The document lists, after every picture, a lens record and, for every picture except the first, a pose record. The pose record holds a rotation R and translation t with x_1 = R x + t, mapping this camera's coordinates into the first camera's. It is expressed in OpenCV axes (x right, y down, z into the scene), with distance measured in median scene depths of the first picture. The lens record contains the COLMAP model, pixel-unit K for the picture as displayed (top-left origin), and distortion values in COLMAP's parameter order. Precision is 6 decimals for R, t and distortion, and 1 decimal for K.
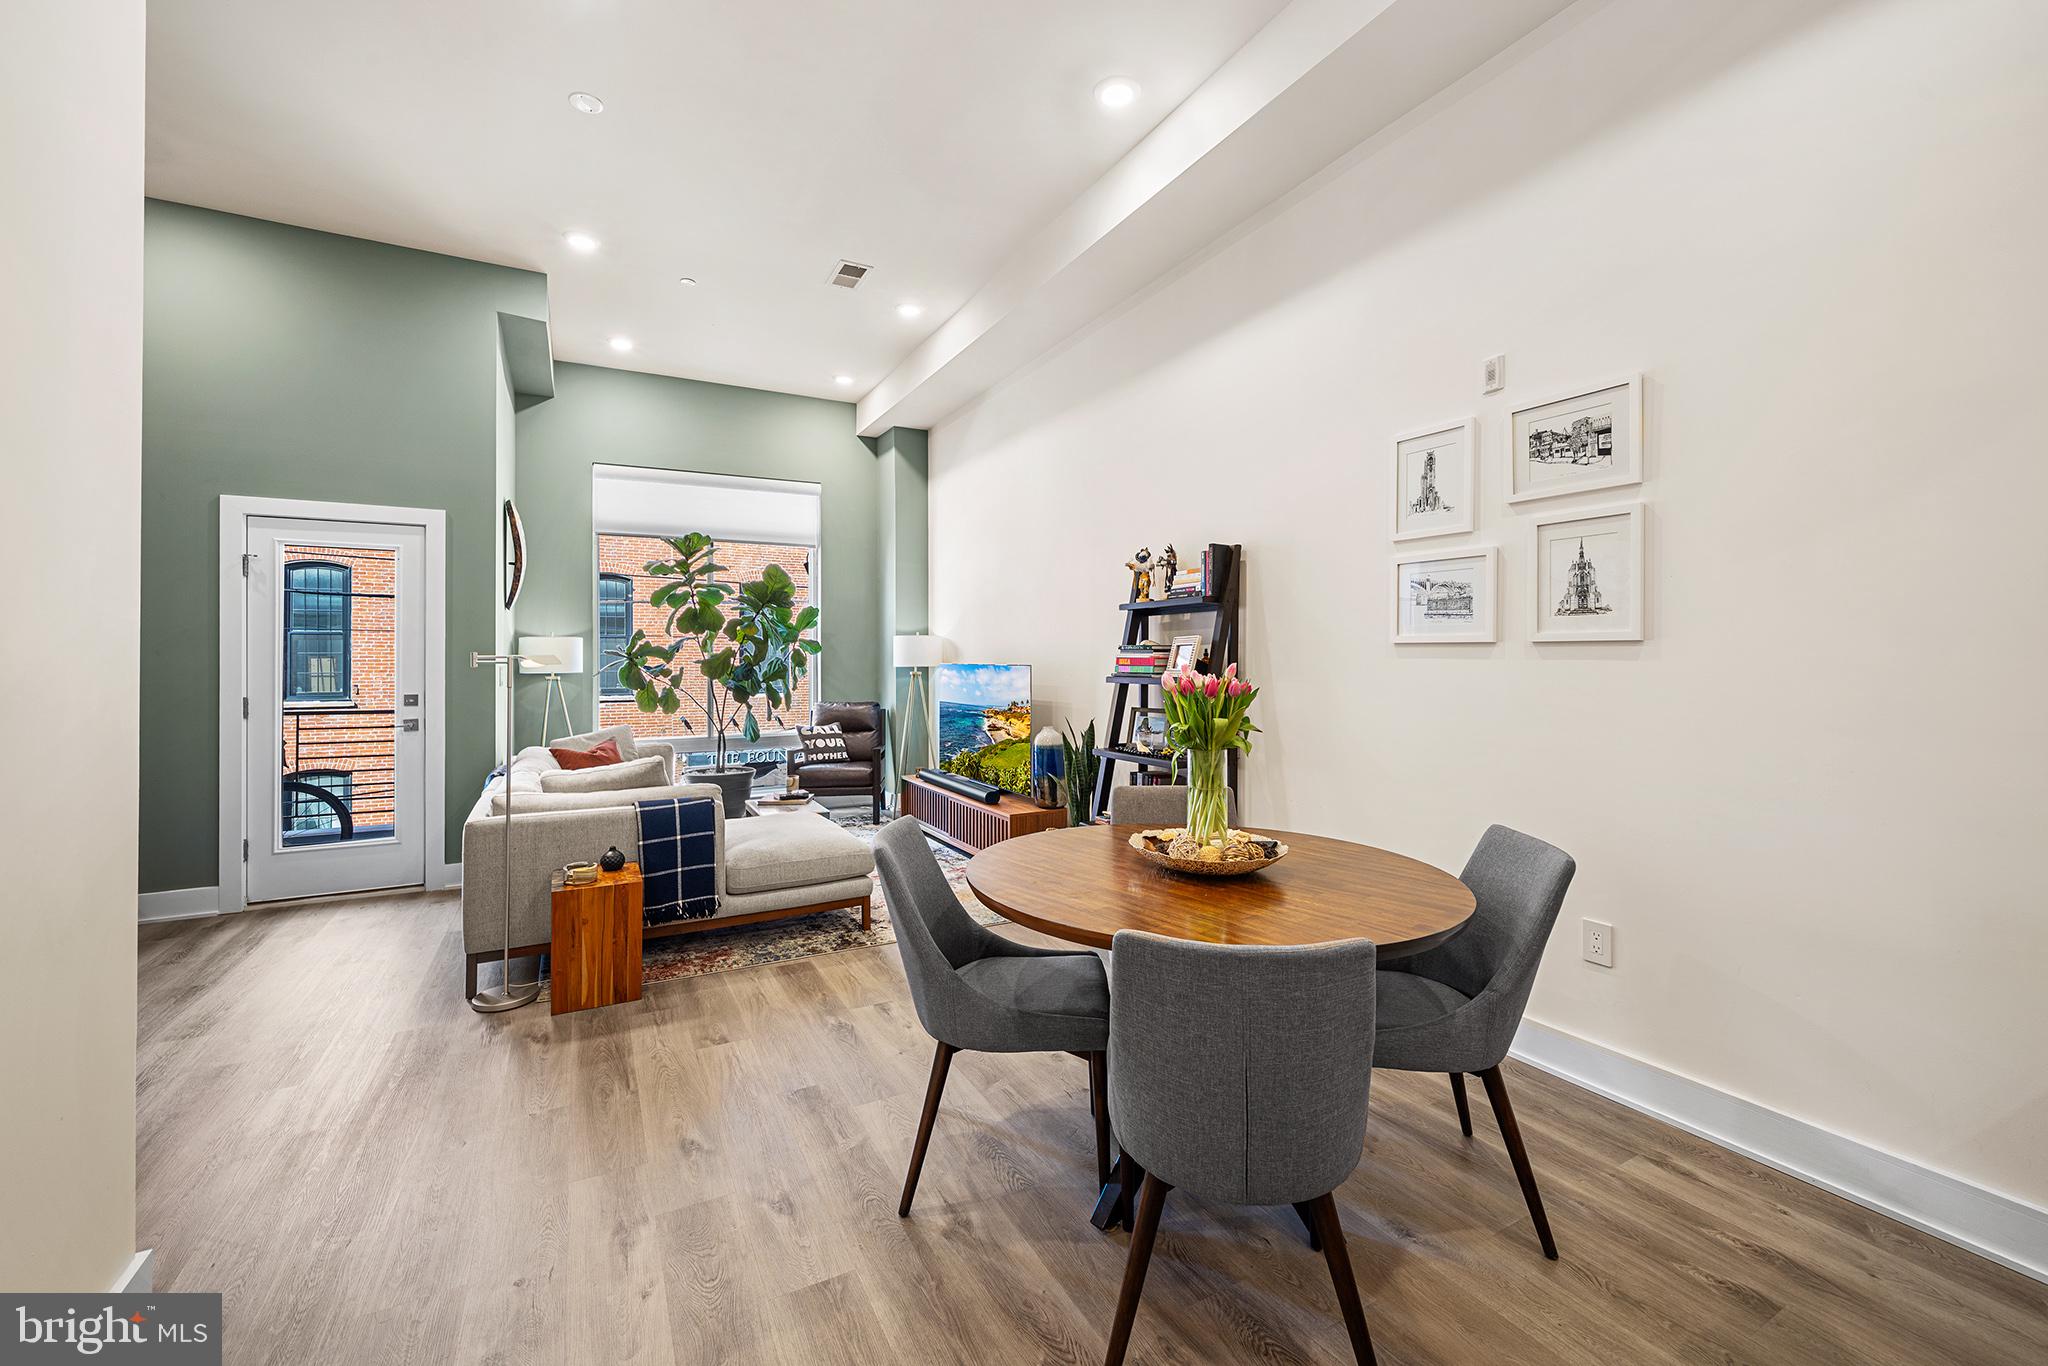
lens RADIAL K [[818.2, 0, 1022.5], [0, 818.2, 656.3], [0, 0, 1]] dist [-0.000574, -0.000215]
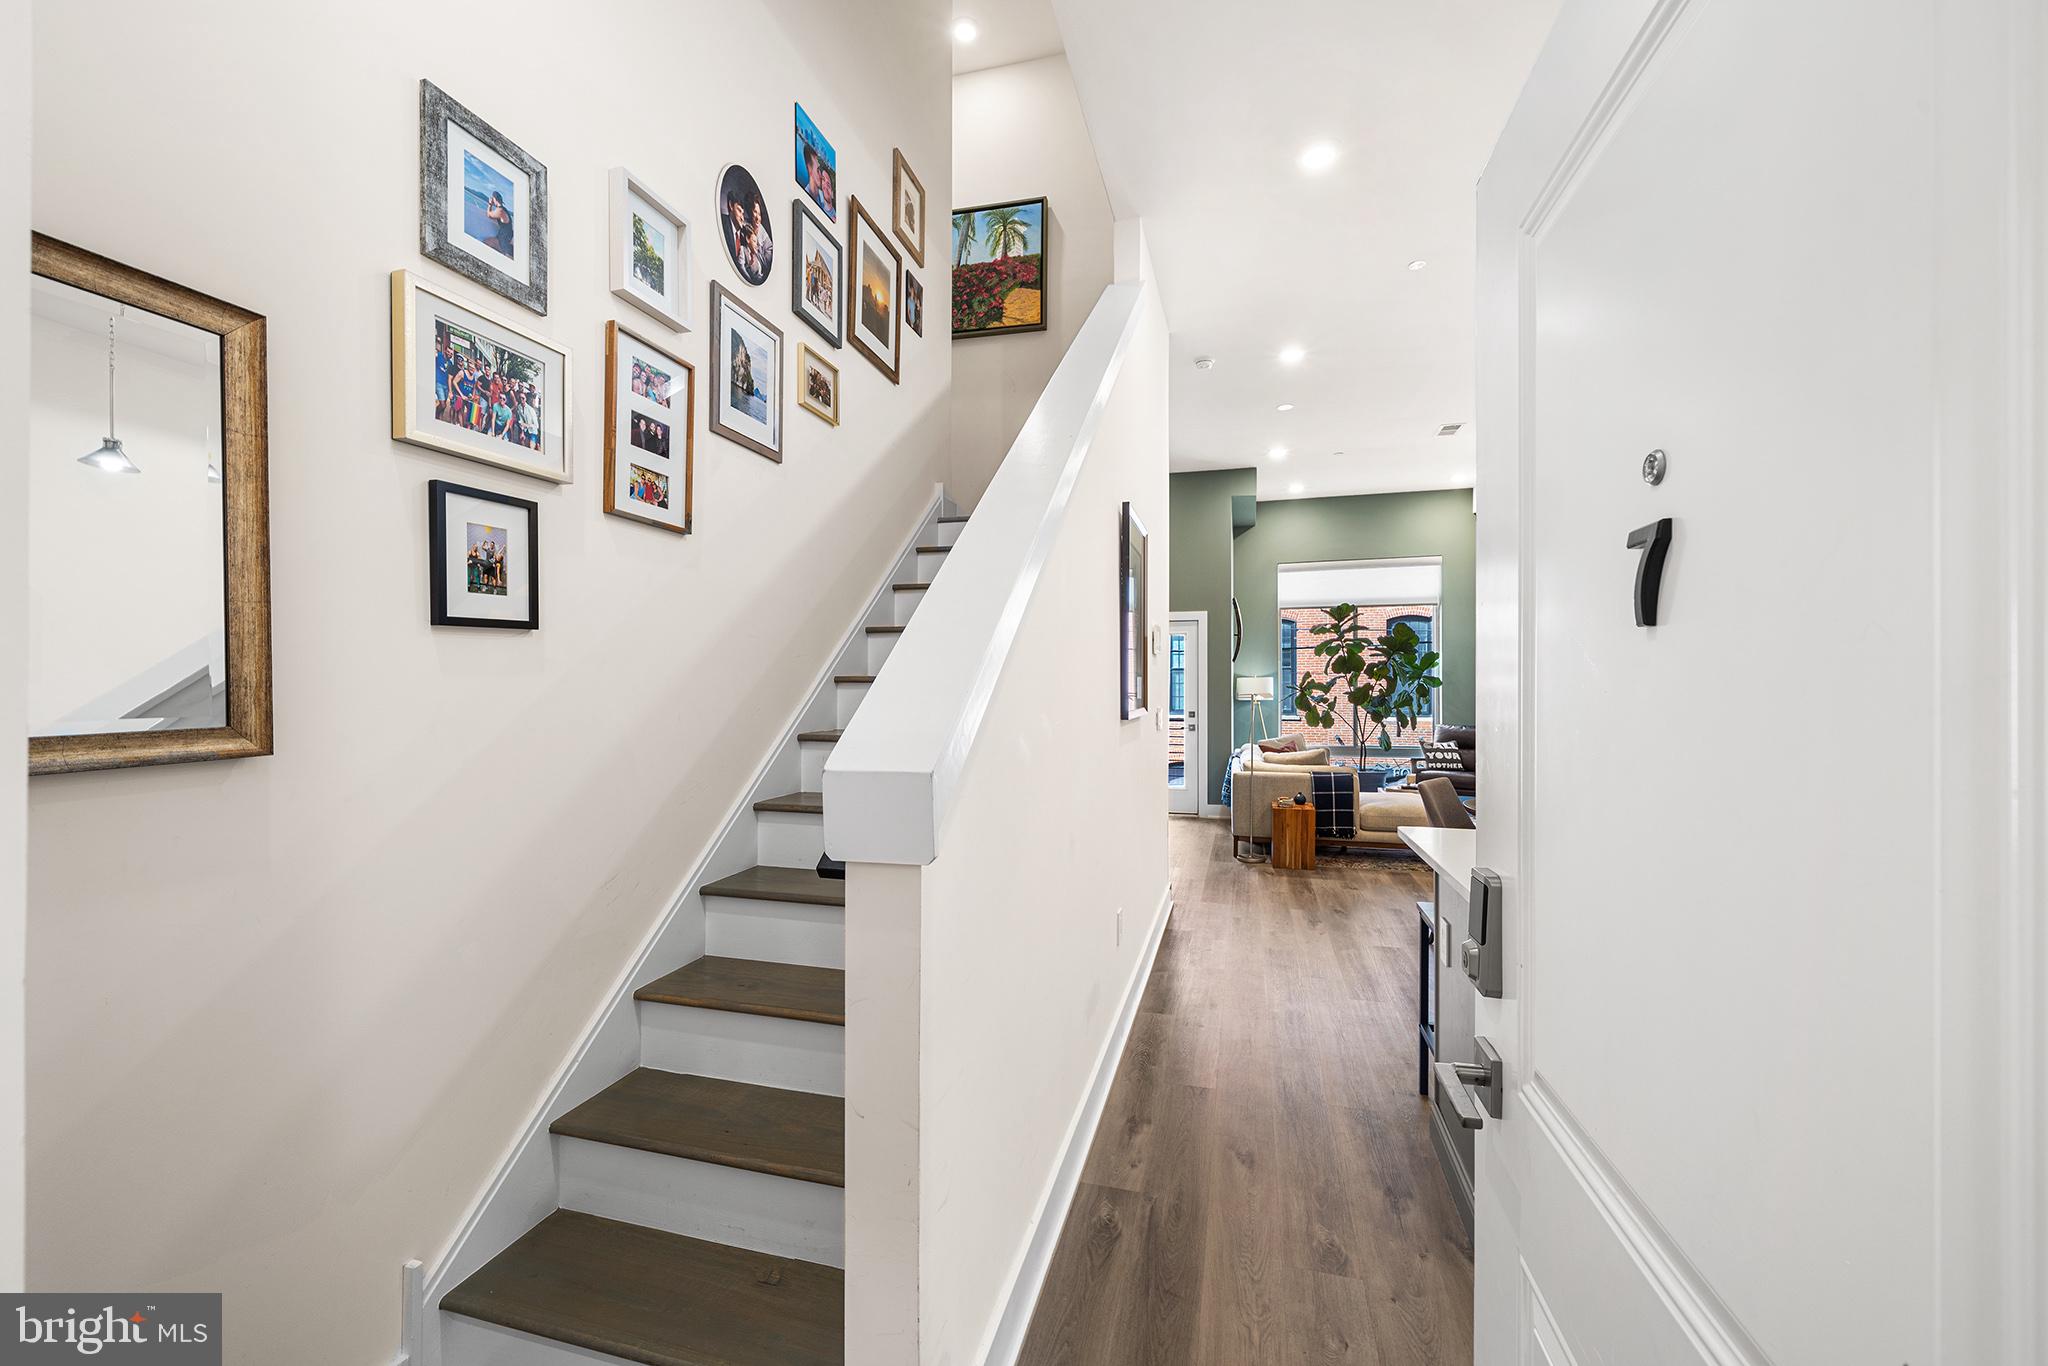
lens RADIAL K [[798.0, 0, 1024.1], [0, 798.0, 683.6], [0, 0, 1]] dist [-0.001198, -0.000350]
pose [[0.719794, 0.000977, -0.694187, 0.194432], [0.002486, 0.999989, 0.003984, -0.019547], [0.694183, -0.004593, 0.719784, -0.463990]]
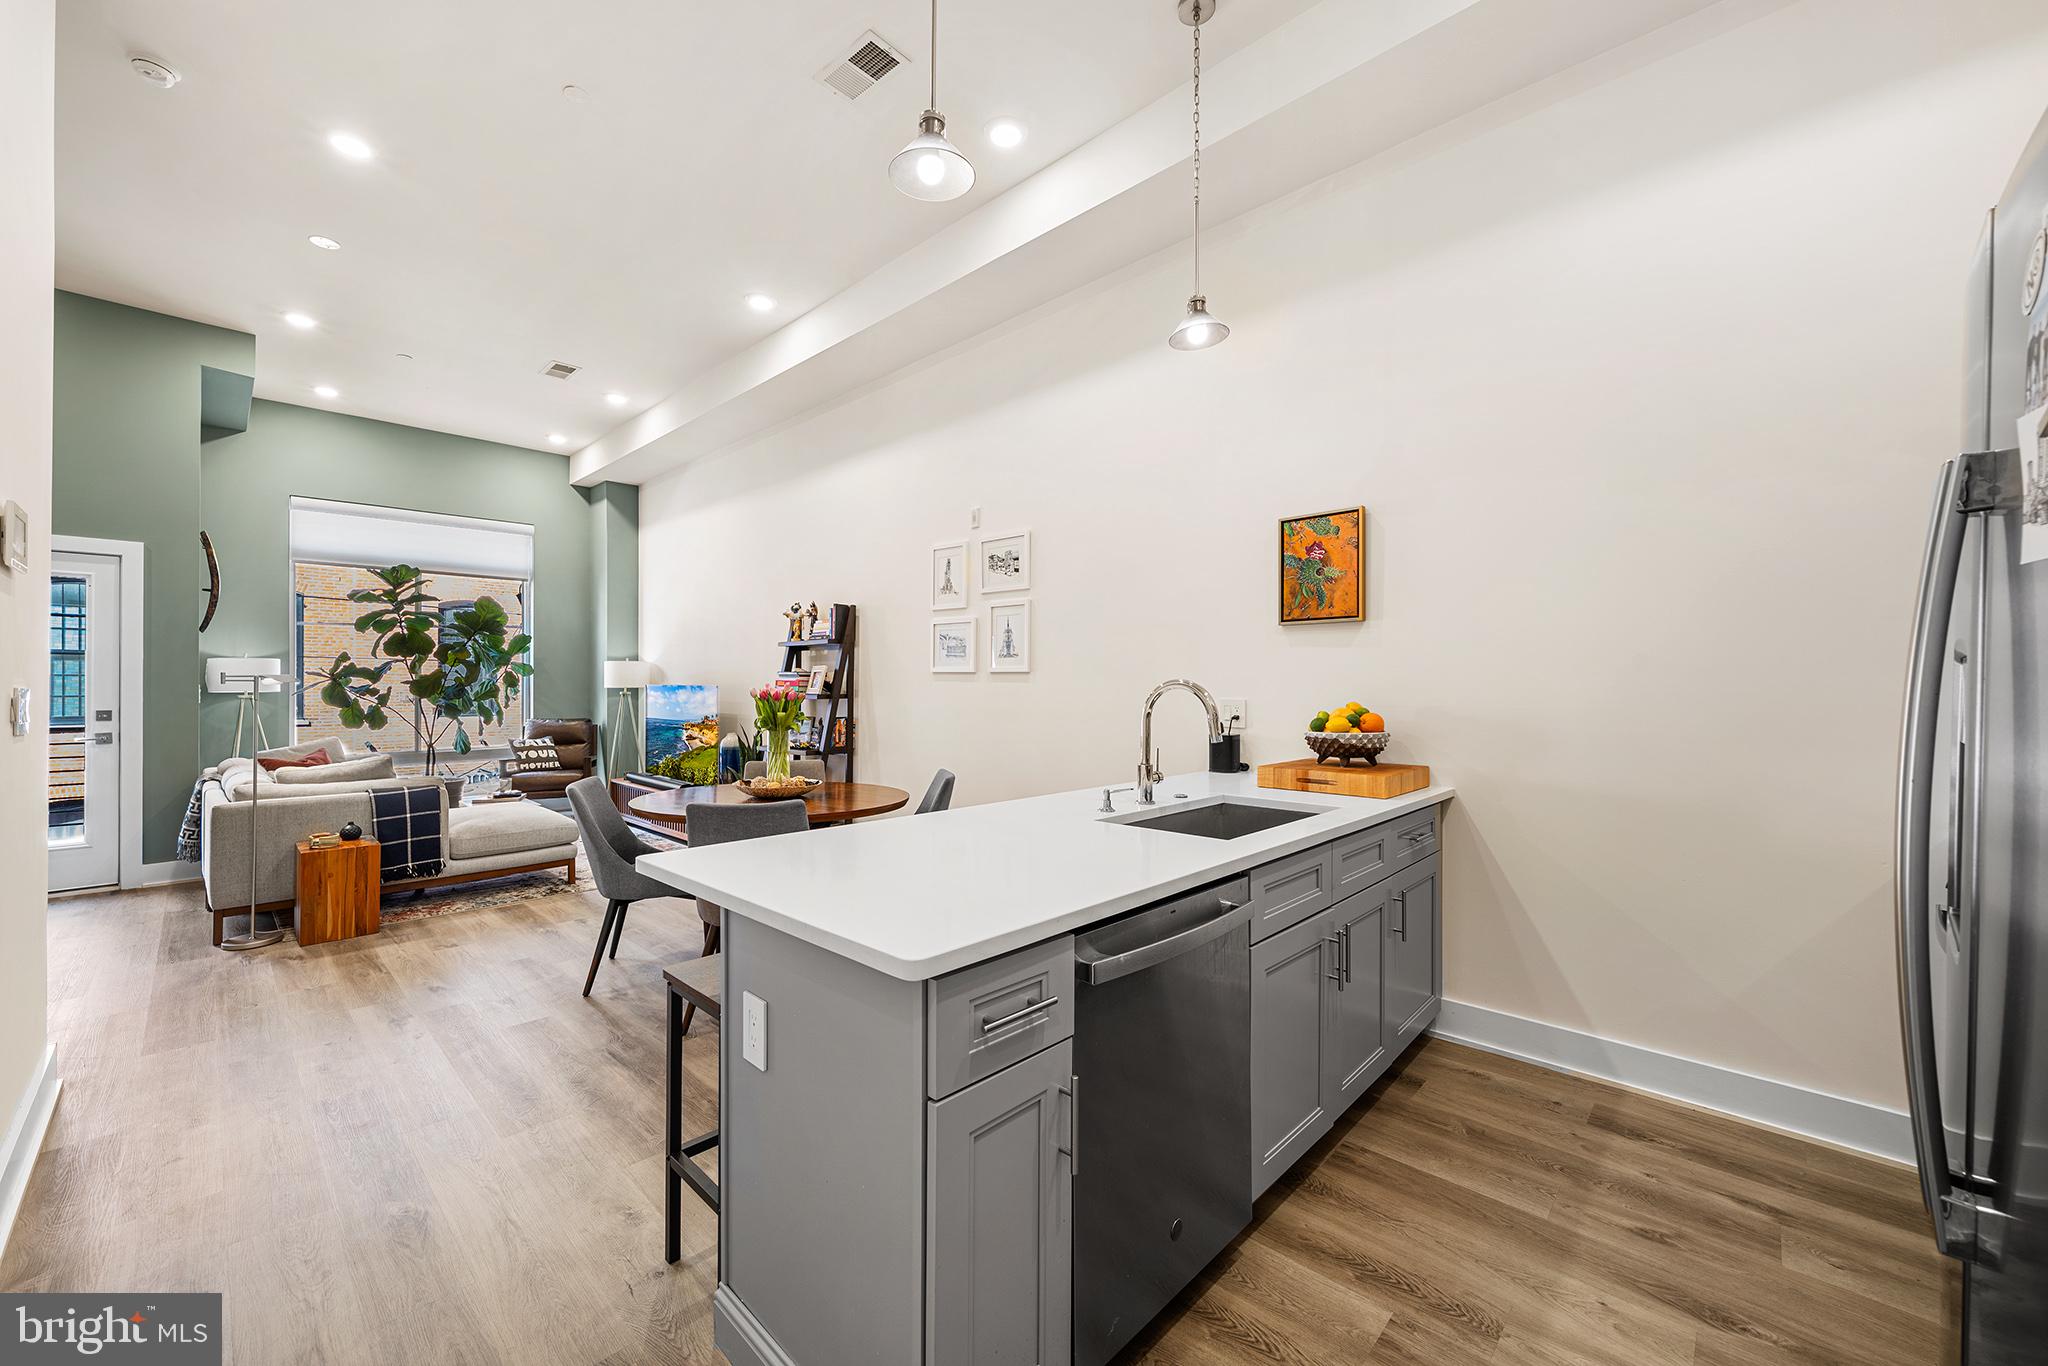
lens RADIAL K [[780.5, 0, 1016.4], [0, 780.5, 685.1], [0, 0, 1]] dist [-0.000399, 0.000037]
pose [[0.951596, 0.004589, 0.307317, 0.072026], [-0.006136, 0.999973, 0.004069, 0.001294], [-0.307290, -0.005758, 0.951598, -0.290367]]
